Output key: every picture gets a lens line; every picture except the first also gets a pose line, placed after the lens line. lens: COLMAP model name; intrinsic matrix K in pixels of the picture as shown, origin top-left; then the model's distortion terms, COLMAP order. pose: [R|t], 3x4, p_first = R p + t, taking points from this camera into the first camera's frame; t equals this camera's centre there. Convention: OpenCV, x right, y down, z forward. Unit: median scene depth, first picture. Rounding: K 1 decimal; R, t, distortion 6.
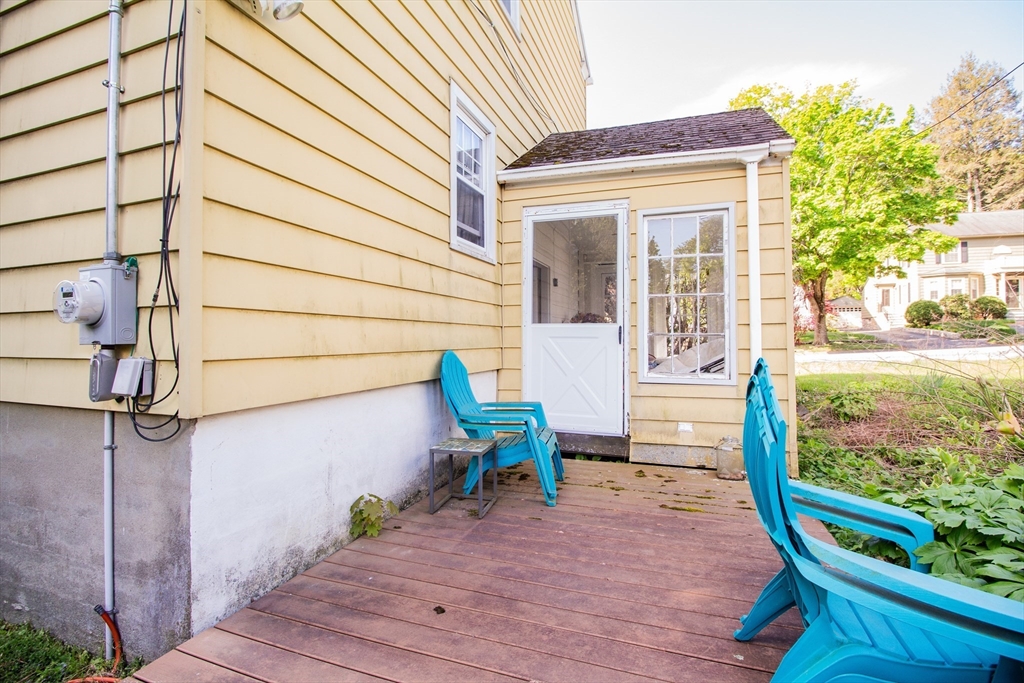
lens RADIAL K [[477.9, 0, 516.0], [0, 477.9, 333.6], [0, 0, 1]] dist [0.001850, -0.011433]
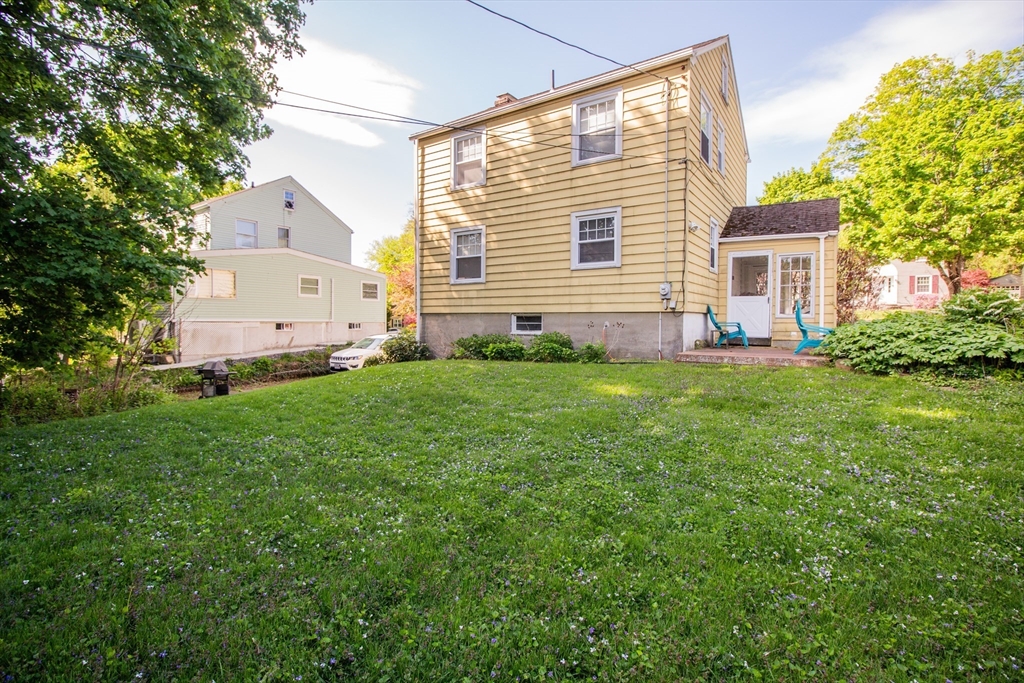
lens RADIAL K [[477.9, 0, 516.0], [0, 477.9, 333.6], [0, 0, 1]] dist [0.001850, -0.011433]
pose [[0.968889, 0.011109, -0.247247, -0.426693], [-0.000447, 0.999069, 0.043136, 0.066819], [0.247496, -0.041683, 0.967992, -1.702340]]
